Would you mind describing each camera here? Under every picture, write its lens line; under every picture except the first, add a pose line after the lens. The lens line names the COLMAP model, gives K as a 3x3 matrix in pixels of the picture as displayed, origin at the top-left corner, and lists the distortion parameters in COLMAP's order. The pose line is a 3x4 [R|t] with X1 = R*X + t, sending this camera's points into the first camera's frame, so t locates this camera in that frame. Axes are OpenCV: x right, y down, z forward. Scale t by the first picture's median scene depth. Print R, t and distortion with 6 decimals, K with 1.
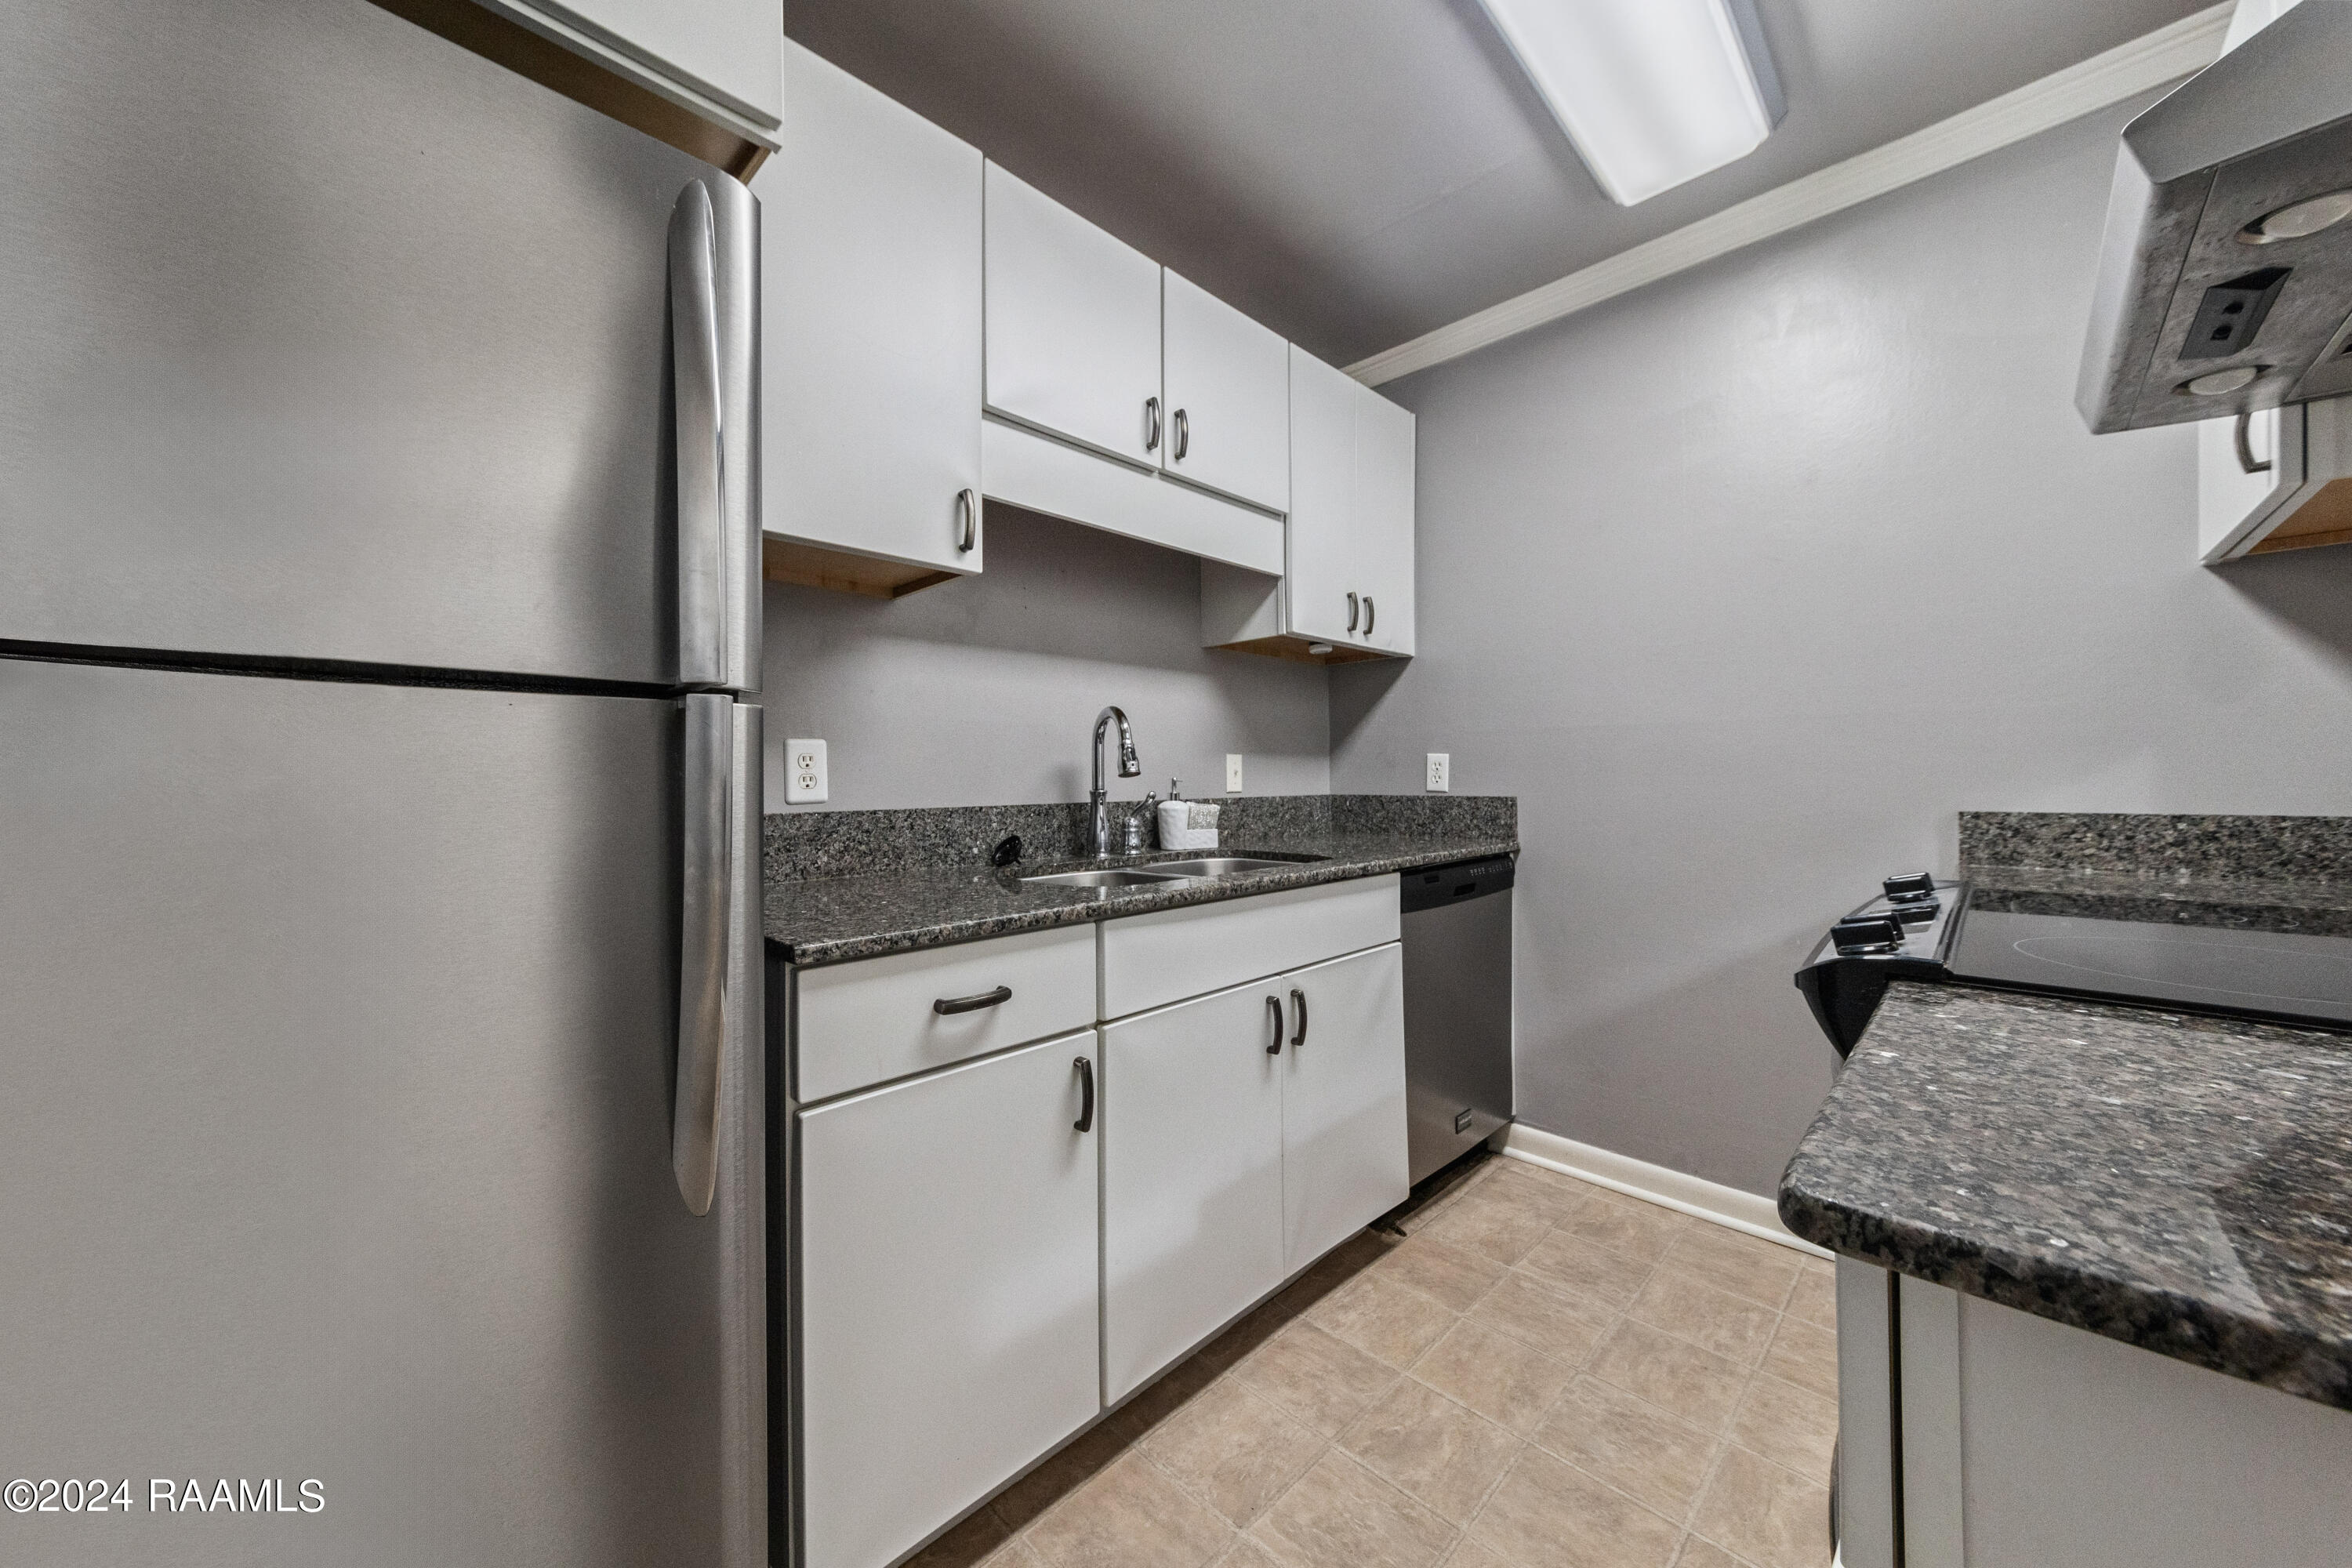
lens RADIAL K [[822.0, 0, 1191.8], [0, 822.0, 796.9], [0, 0, 1]] dist [0.003592, 0.001007]
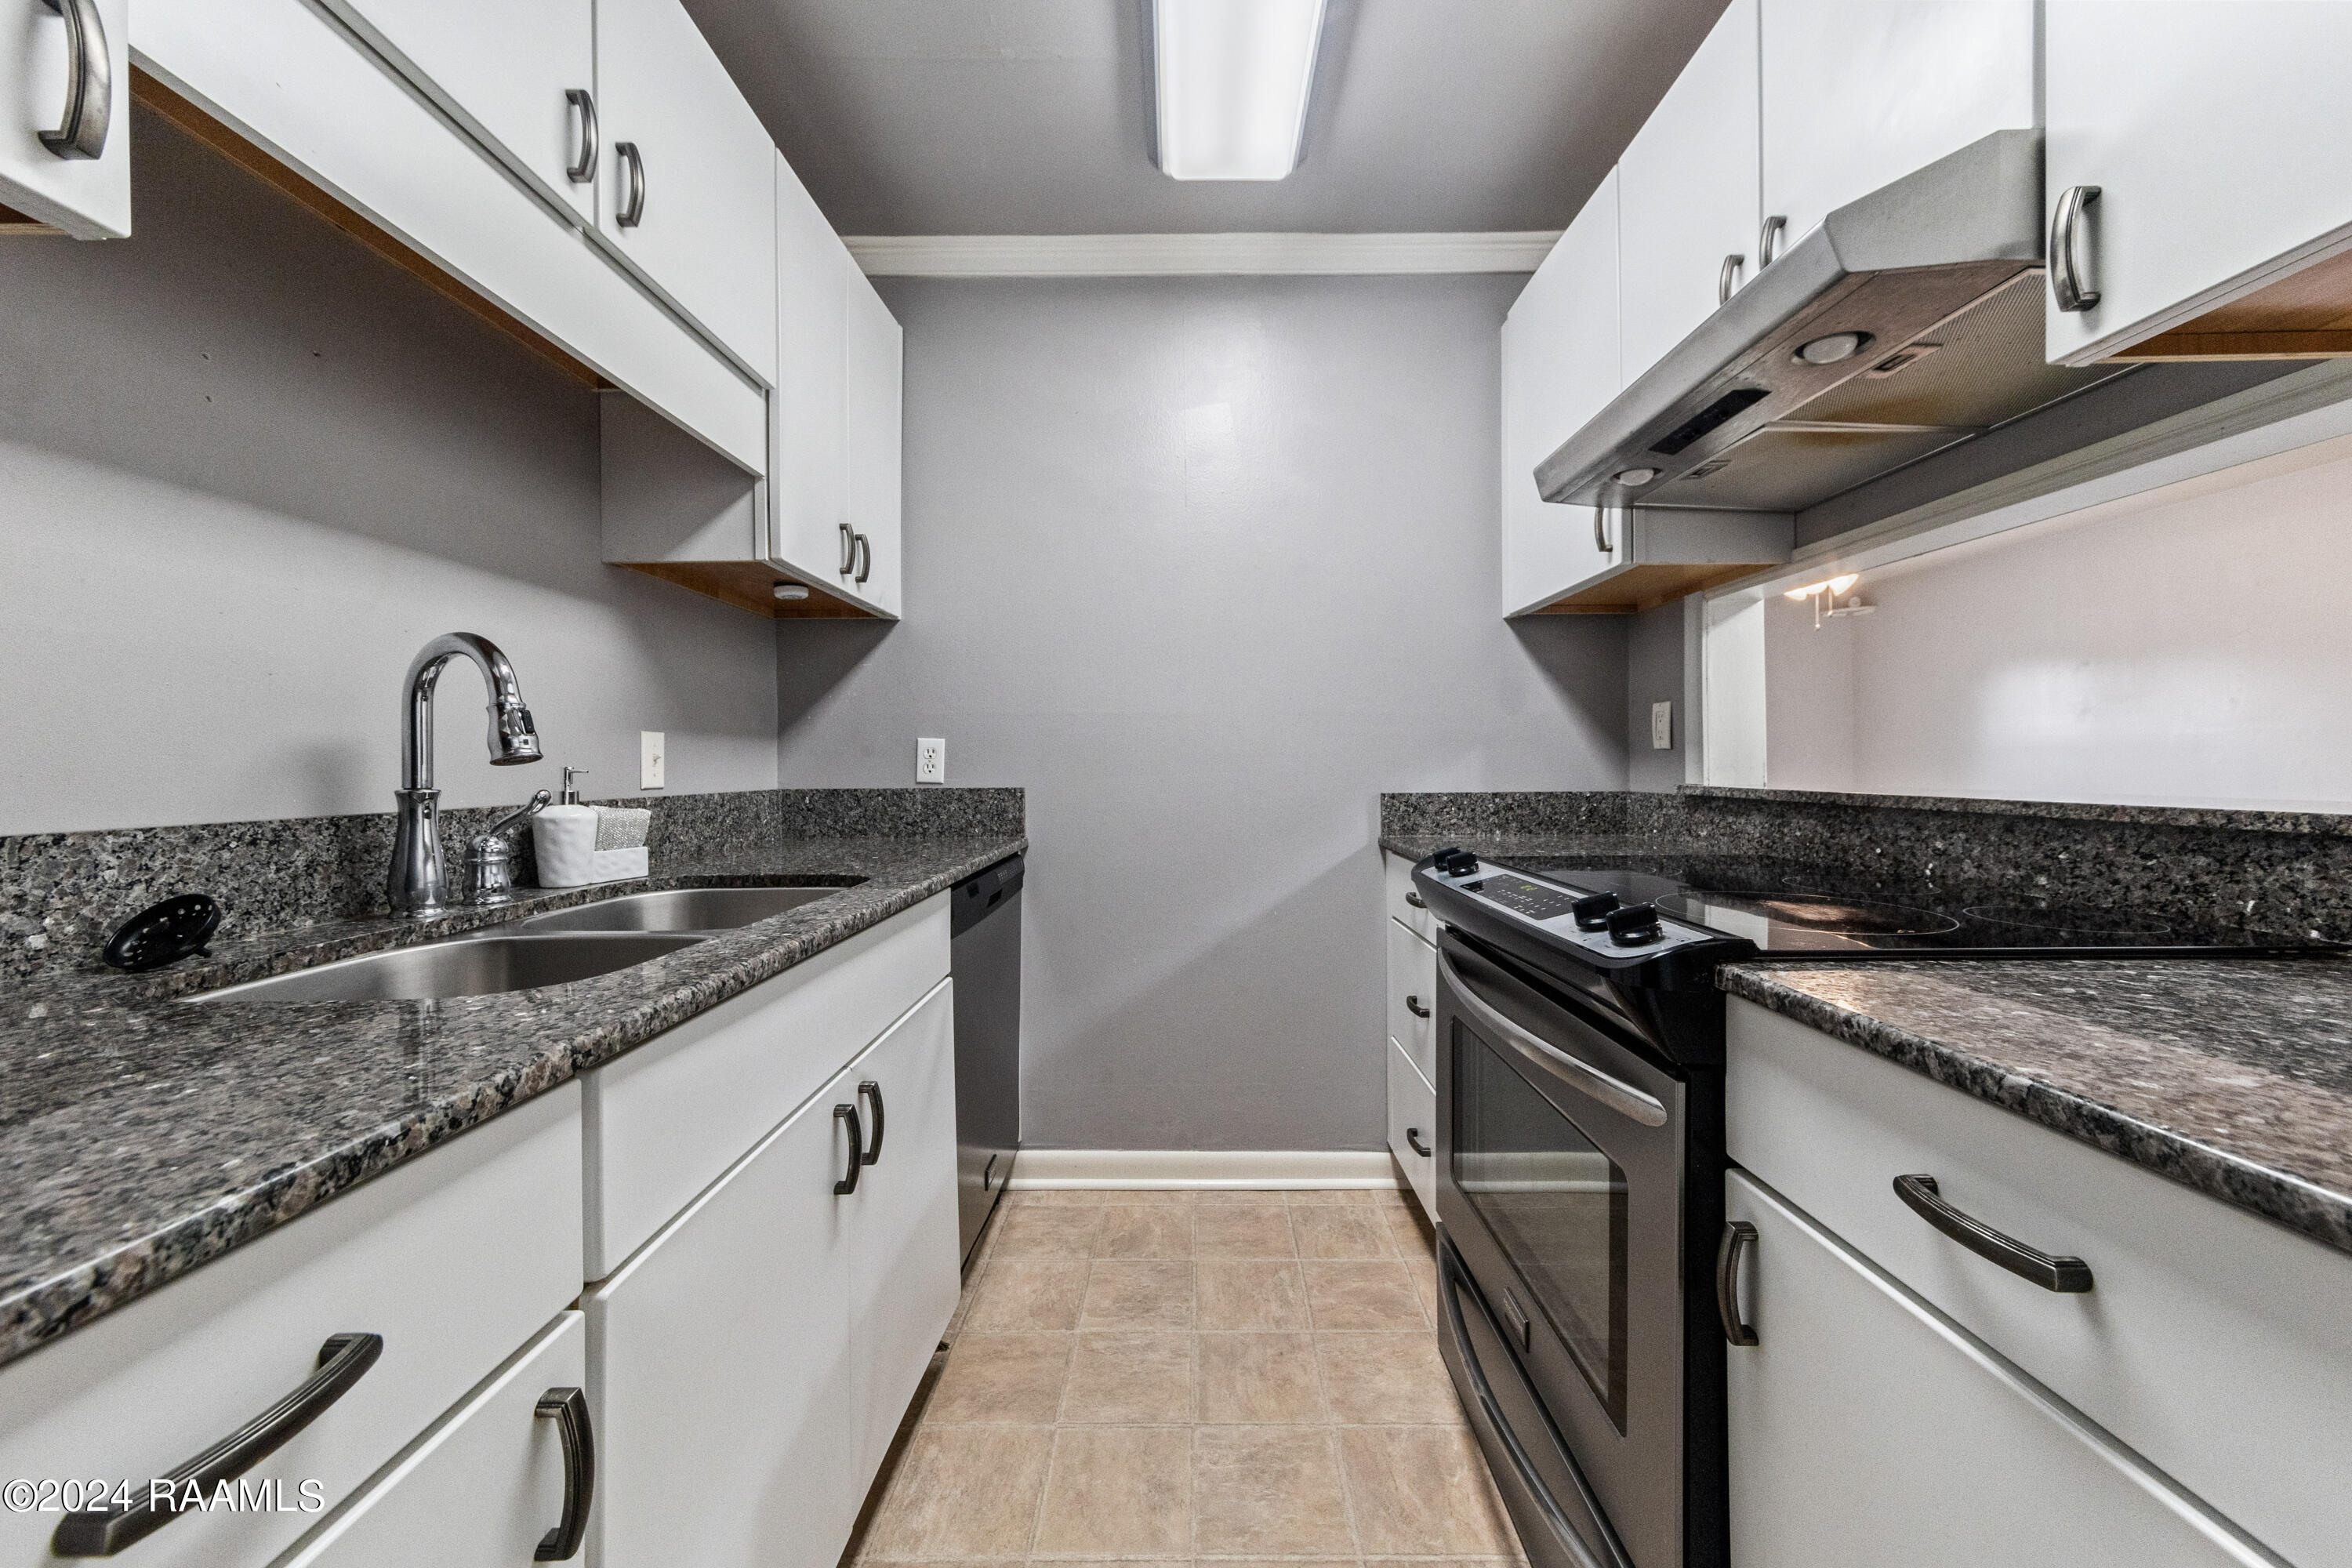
lens RADIAL K [[822.0, 0, 1184.8], [0, 822.0, 772.5], [0, 0, 1]] dist [0.003592, 0.001007]
pose [[0.723314, -0.004291, 0.690506, -0.125594], [0.017413, 0.999776, -0.012028, -0.003937], [-0.690300, 0.020724, 0.723227, 0.281206]]
